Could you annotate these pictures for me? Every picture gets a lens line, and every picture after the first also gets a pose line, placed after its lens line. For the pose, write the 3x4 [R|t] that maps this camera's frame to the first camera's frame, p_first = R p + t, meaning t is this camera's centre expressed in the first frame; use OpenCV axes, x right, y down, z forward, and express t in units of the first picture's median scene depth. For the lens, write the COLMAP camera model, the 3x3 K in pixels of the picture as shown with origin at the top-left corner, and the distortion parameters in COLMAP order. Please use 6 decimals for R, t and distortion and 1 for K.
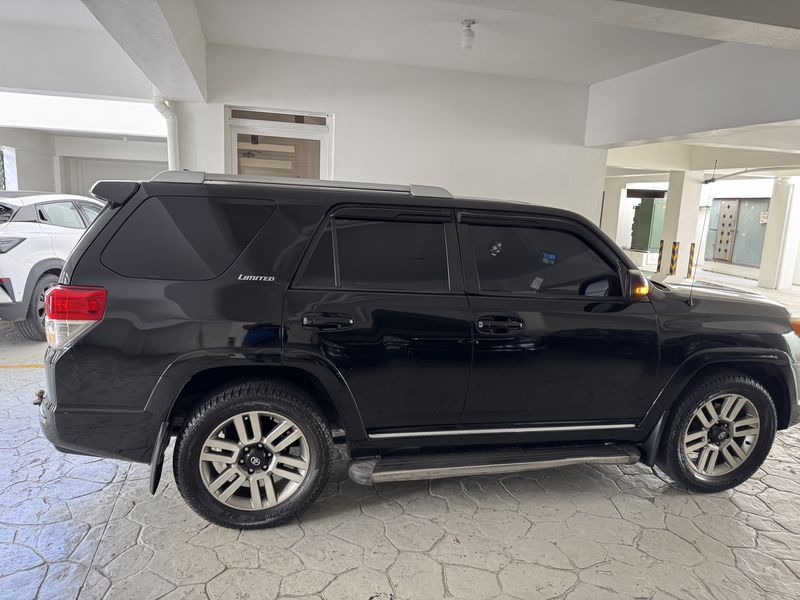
lens RADIAL K [[566.6, 0, 395.4], [0, 566.6, 297.2], [0, 0, 1]] dist [0.006106, -0.015628]
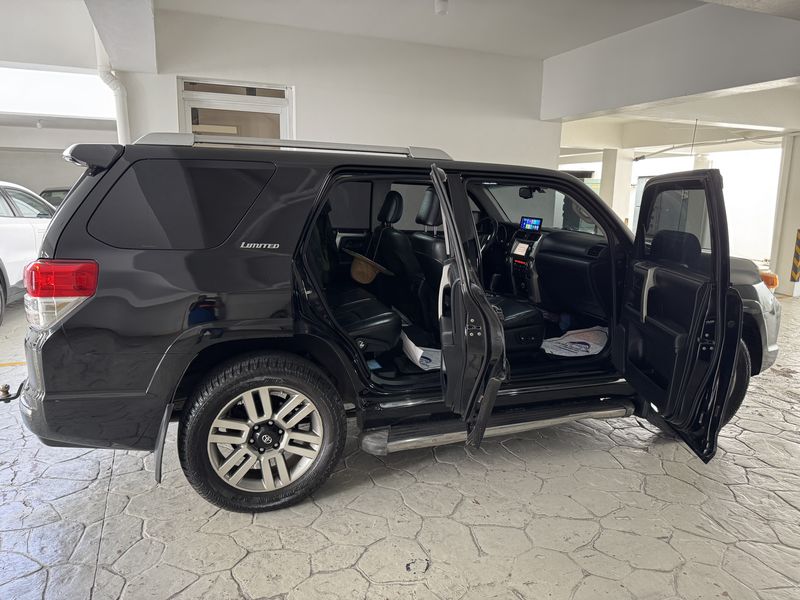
lens RADIAL K [[566.6, 0, 398.2], [0, 566.6, 299.1], [0, 0, 1]] dist [0.006106, -0.015628]
pose [[0.990520, -0.048657, 0.128459, -0.137591], [0.046113, 0.998678, 0.022710, 0.042776], [-0.129394, -0.016571, 0.991455, 0.034878]]
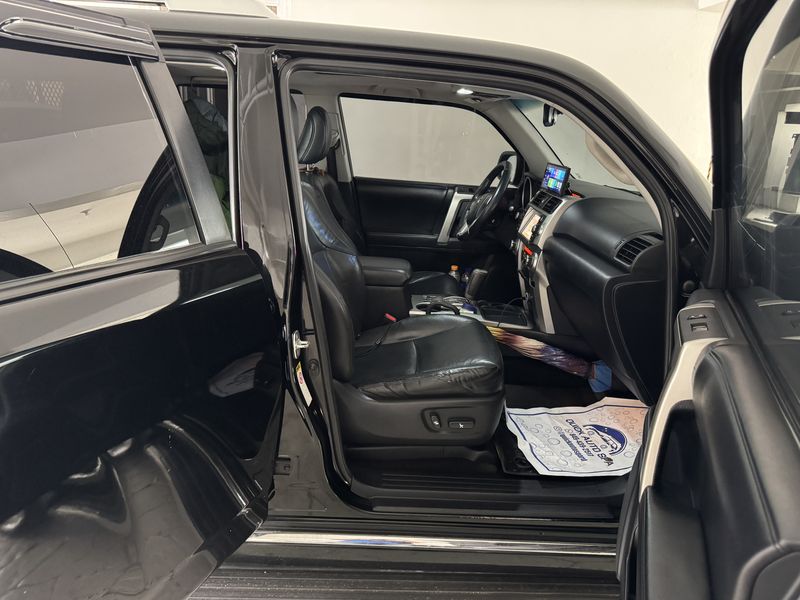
lens RADIAL K [[566.6, 0, 400.9], [0, 566.6, 305.4], [0, 0, 1]] dist [0.006106, -0.015628]
pose [[0.978988, 0.057120, -0.195756, 0.328117], [-0.034286, 0.992408, 0.118110, -0.014274], [0.201017, -0.108916, 0.973514, 0.630692]]
